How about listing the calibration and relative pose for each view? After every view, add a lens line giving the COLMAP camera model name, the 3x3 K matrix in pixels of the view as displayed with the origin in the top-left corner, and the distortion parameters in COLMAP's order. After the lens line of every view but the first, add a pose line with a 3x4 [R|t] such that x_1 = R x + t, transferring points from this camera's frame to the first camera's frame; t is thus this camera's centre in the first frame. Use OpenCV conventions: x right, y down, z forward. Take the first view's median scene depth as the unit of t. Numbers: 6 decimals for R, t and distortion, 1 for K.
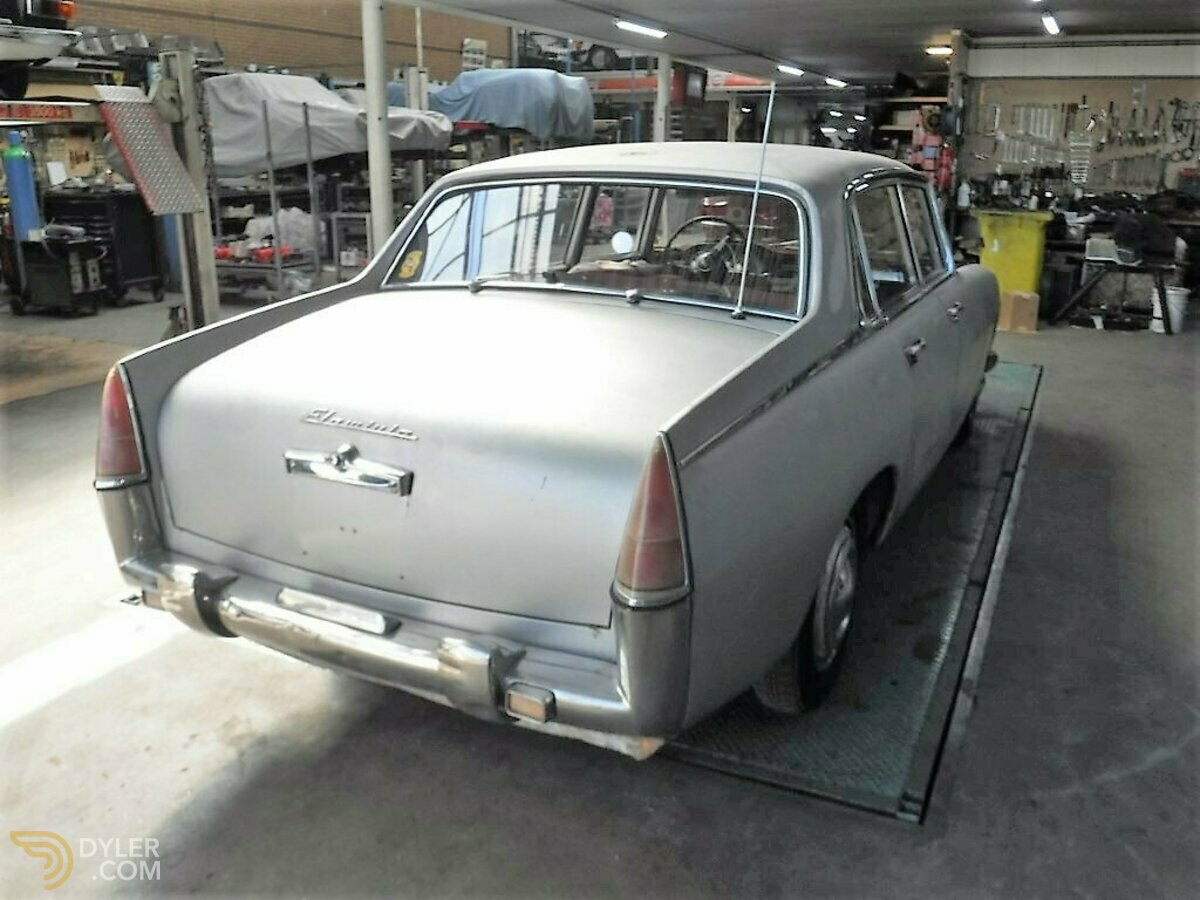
lens RADIAL K [[997.7, 0, 605.8], [0, 997.7, 451.1], [0, 0, 1]] dist [-0.098505, 0.046559]
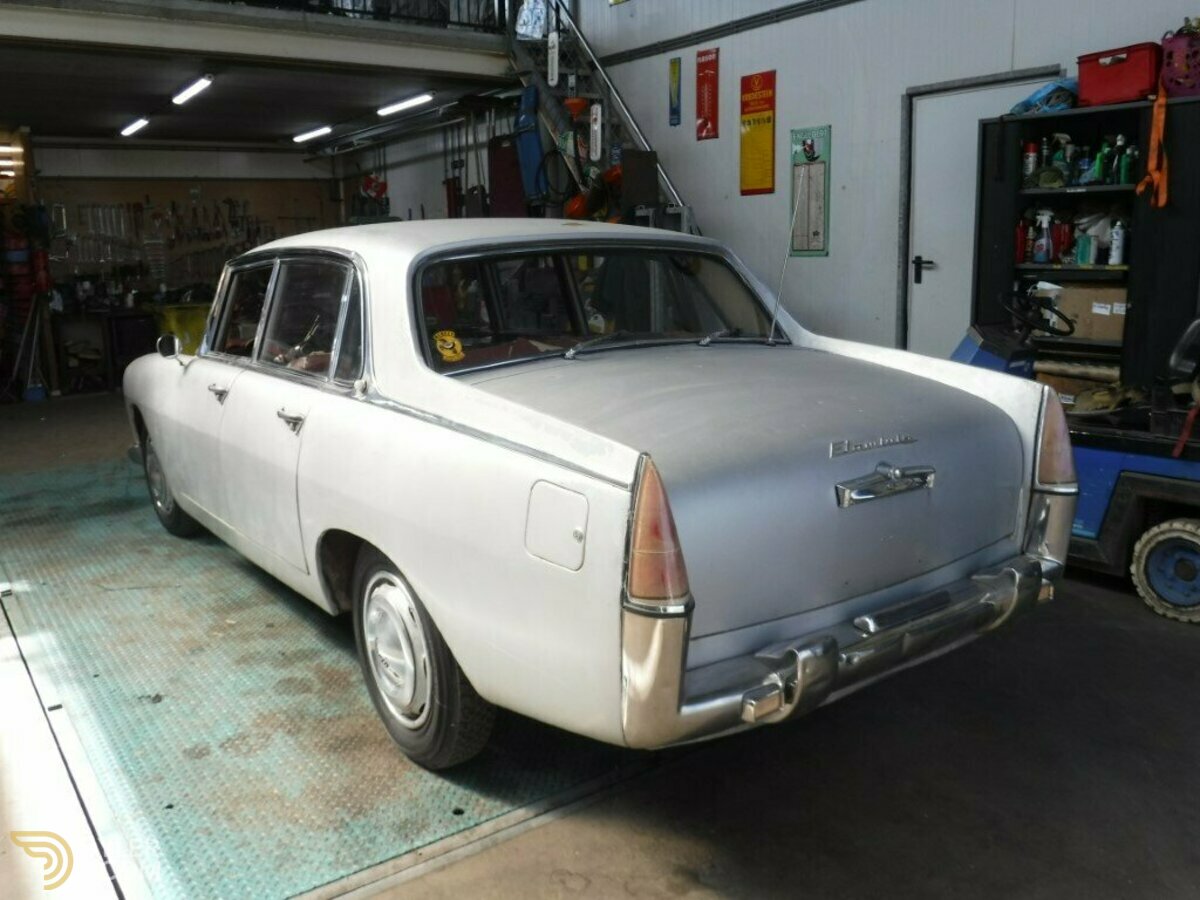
lens RADIAL K [[997.7, 0, 609.9], [0, 997.7, 452.6], [0, 0, 1]] dist [-0.098505, 0.046559]
pose [[0.464363, -0.189226, 0.865194, -0.233533], [0.276726, 0.958997, 0.061218, -0.029132], [-0.841303, 0.210994, 0.497686, 0.119523]]
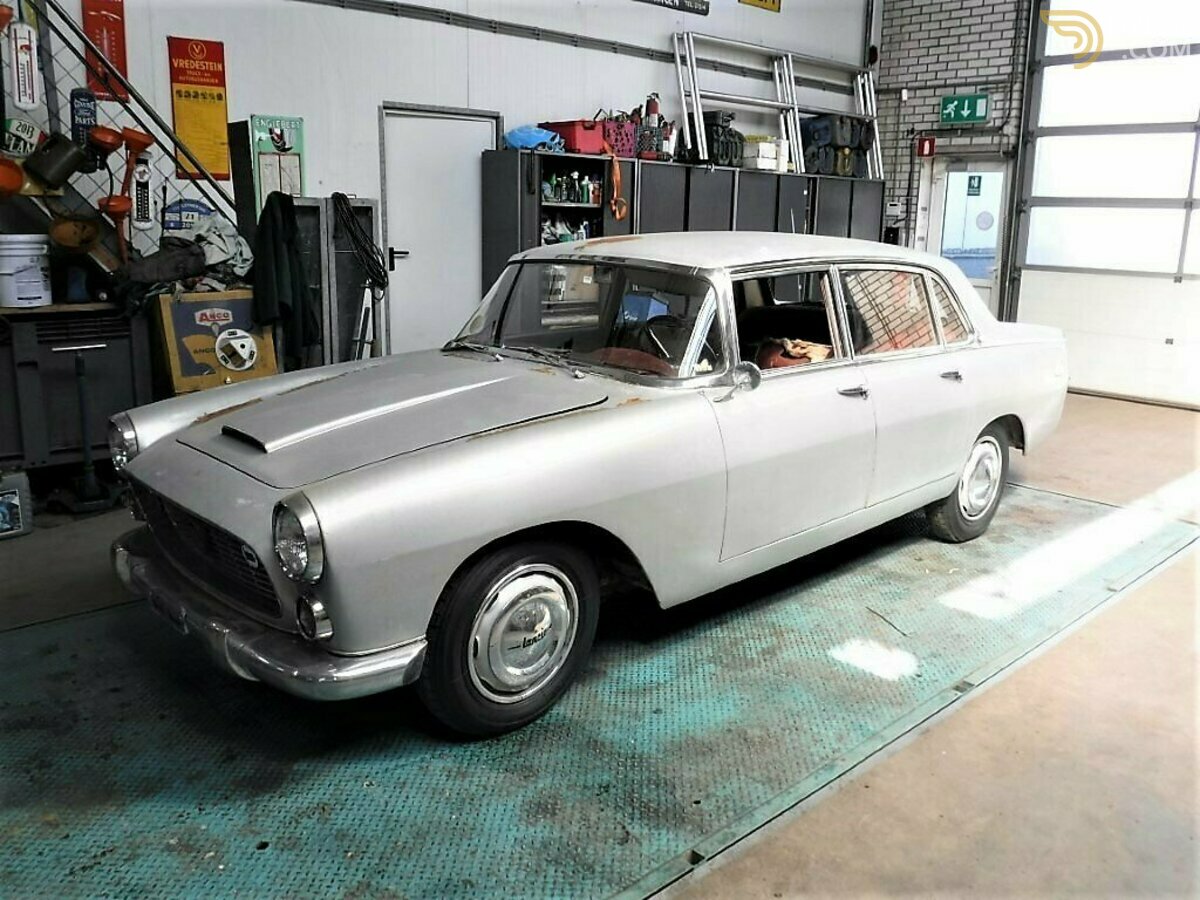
lens RADIAL K [[997.7, 0, 602.5], [0, 997.7, 461.0], [0, 0, 1]] dist [-0.098505, 0.046559]
pose [[-0.929410, -0.110584, 0.352090, -0.030224], [0.082618, 0.867490, 0.490546, -0.233878], [-0.359682, 0.485007, -0.797118, 0.746791]]
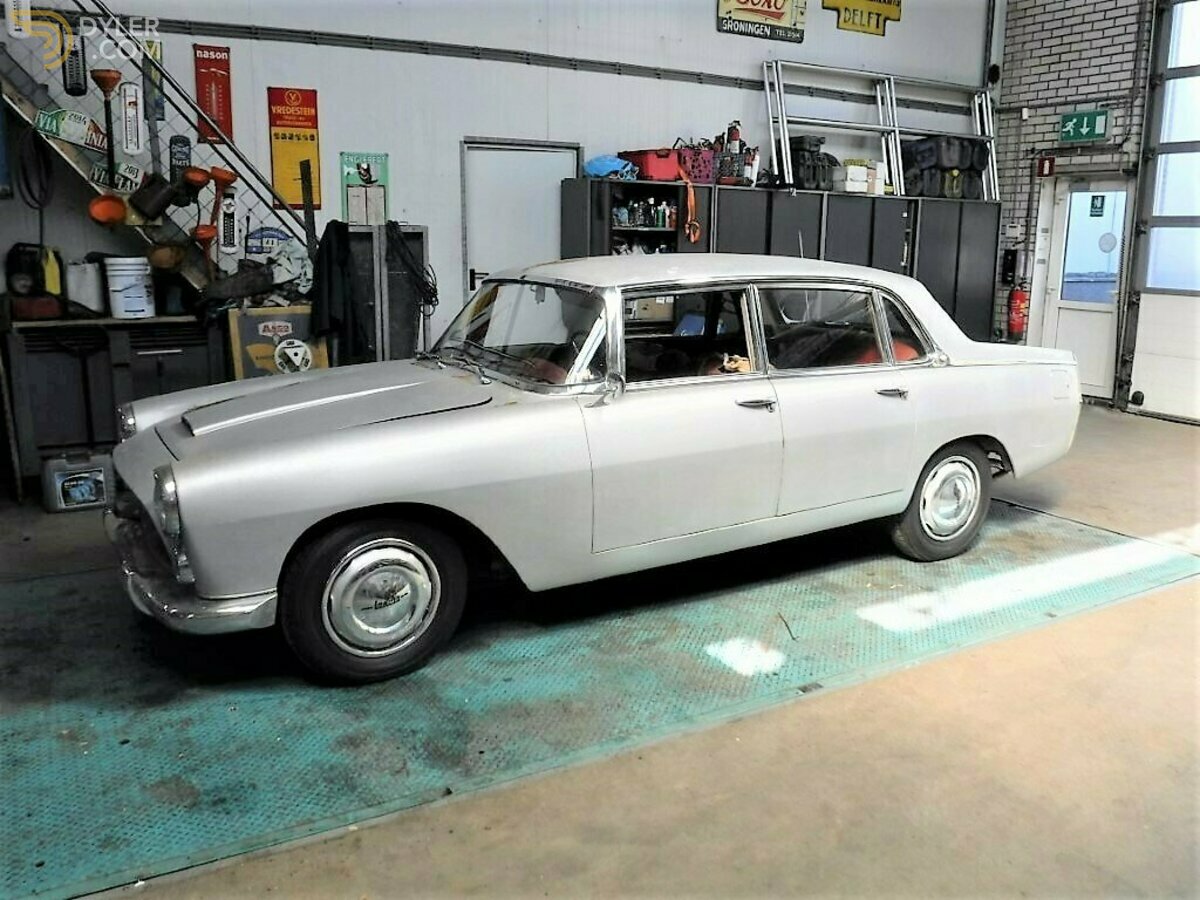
lens RADIAL K [[997.7, 0, 605.6], [0, 997.7, 460.9], [0, 0, 1]] dist [-0.098505, 0.046559]
pose [[-0.826595, -0.138146, 0.545578, -0.141581], [0.146834, 0.882894, 0.446024, -0.230748], [-0.543305, 0.448791, -0.709512, 0.727261]]
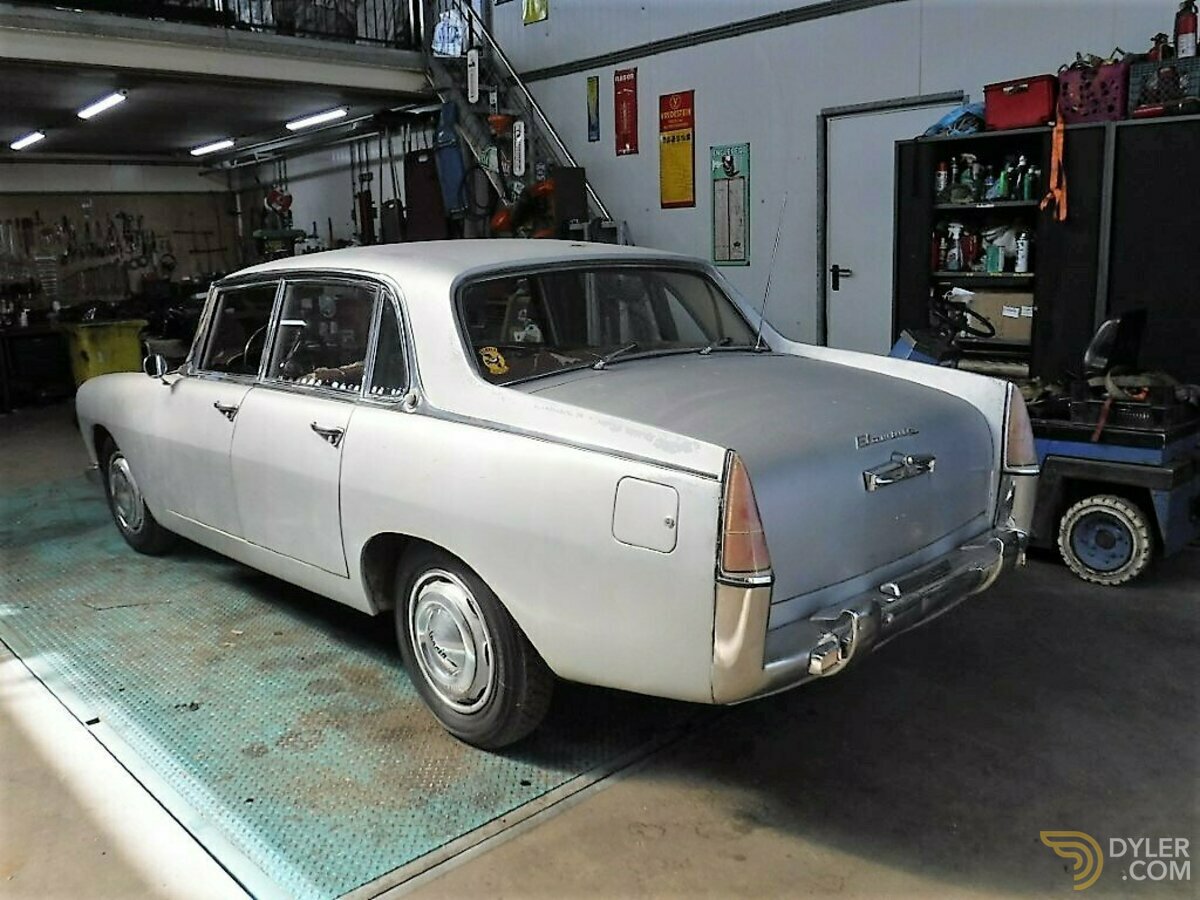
lens RADIAL K [[997.7, 0, 608.3], [0, 997.7, 458.4], [0, 0, 1]] dist [-0.098505, 0.046559]
pose [[0.348126, -0.203200, 0.915160, -0.272310], [0.300898, 0.948791, 0.096206, -0.040834], [-0.887845, 0.241878, 0.391441, 0.141401]]
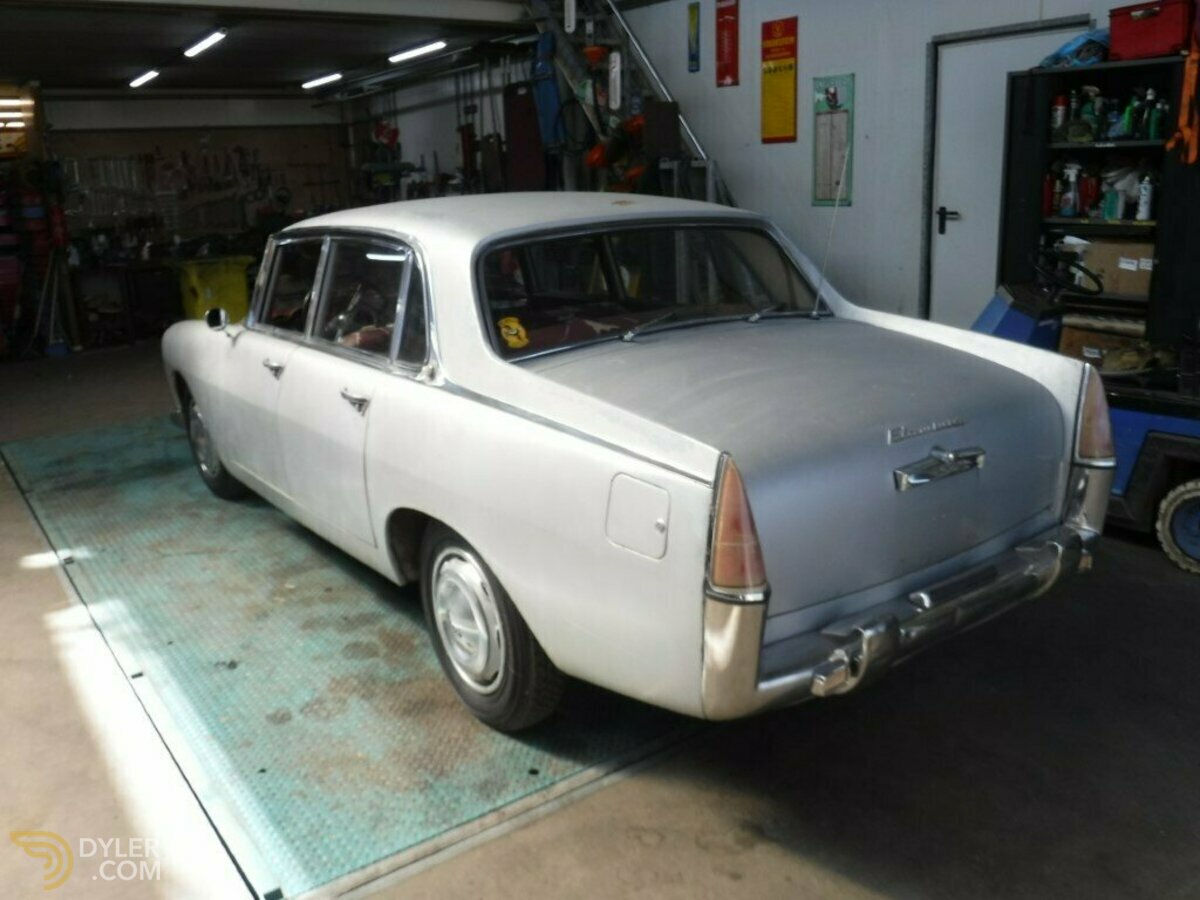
lens RADIAL K [[997.7, 0, 603.4], [0, 997.7, 459.3], [0, 0, 1]] dist [-0.098505, 0.046559]
pose [[0.470763, -0.258312, 0.843598, -0.246605], [0.291188, 0.948090, 0.127813, -0.044168], [-0.832822, 0.185476, 0.521542, 0.122880]]
